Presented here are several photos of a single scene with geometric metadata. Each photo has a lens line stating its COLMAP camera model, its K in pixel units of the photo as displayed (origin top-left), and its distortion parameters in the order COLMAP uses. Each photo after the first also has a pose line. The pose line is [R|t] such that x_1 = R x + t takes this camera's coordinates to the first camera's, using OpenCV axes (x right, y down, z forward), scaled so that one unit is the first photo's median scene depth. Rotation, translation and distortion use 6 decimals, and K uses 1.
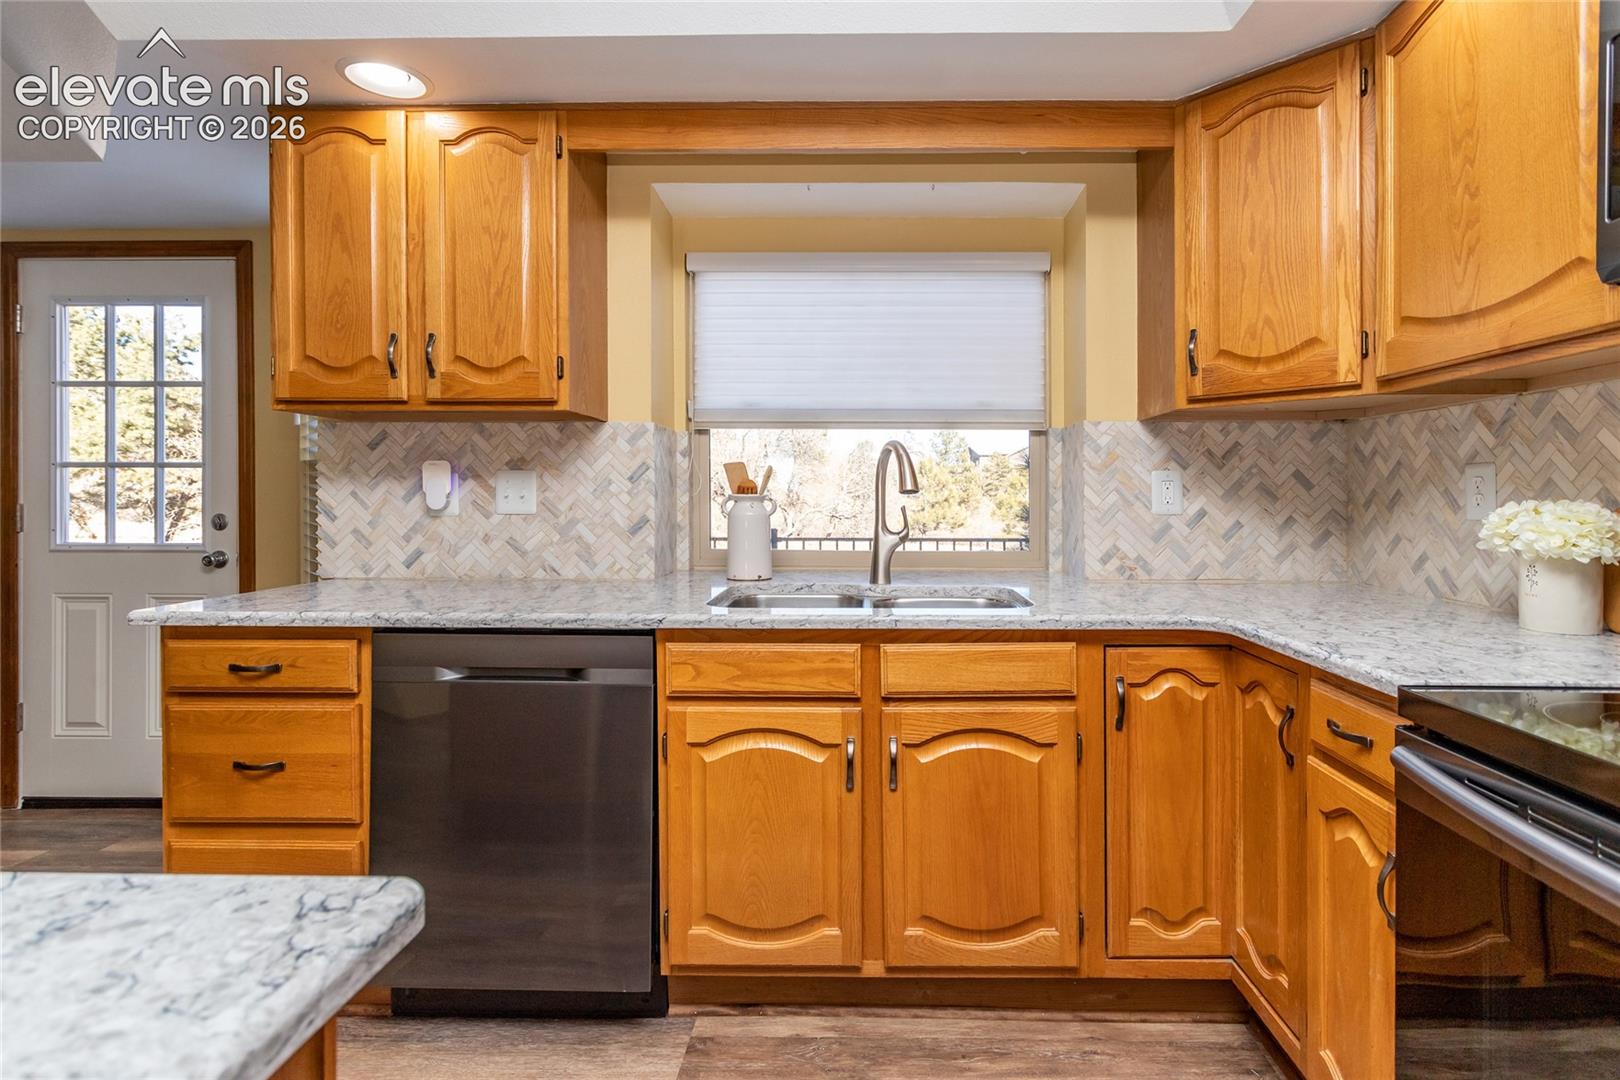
lens RADIAL K [[790.3, 0, 790.6], [0, 790.3, 502.7], [0, 0, 1]] dist [0.001152, -0.000122]
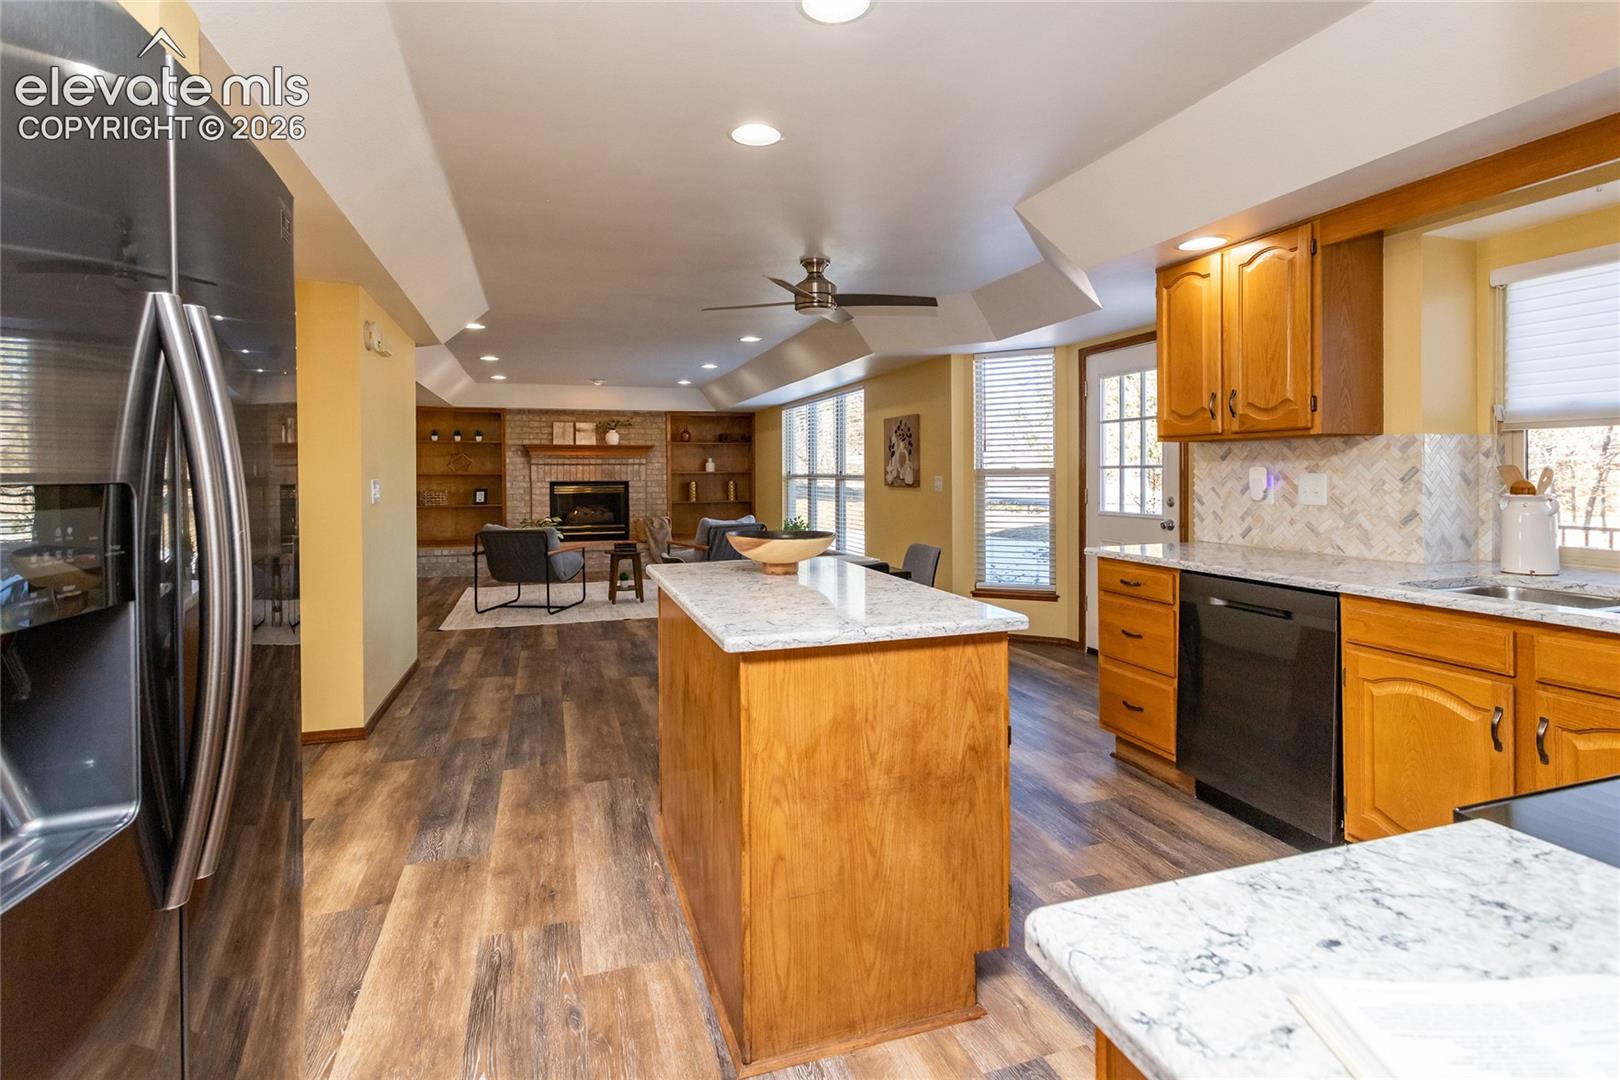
lens RADIAL K [[693.0, 0, 873.4], [0, 693.0, 479.7], [0, 0, 1]] dist [0.000836, 0.000043]
pose [[0.417646, 0.001717, -0.908608, 0.432654], [-0.000664, 0.999999, 0.001584, -0.031608], [0.908610, -0.000058, 0.417647, -0.198266]]
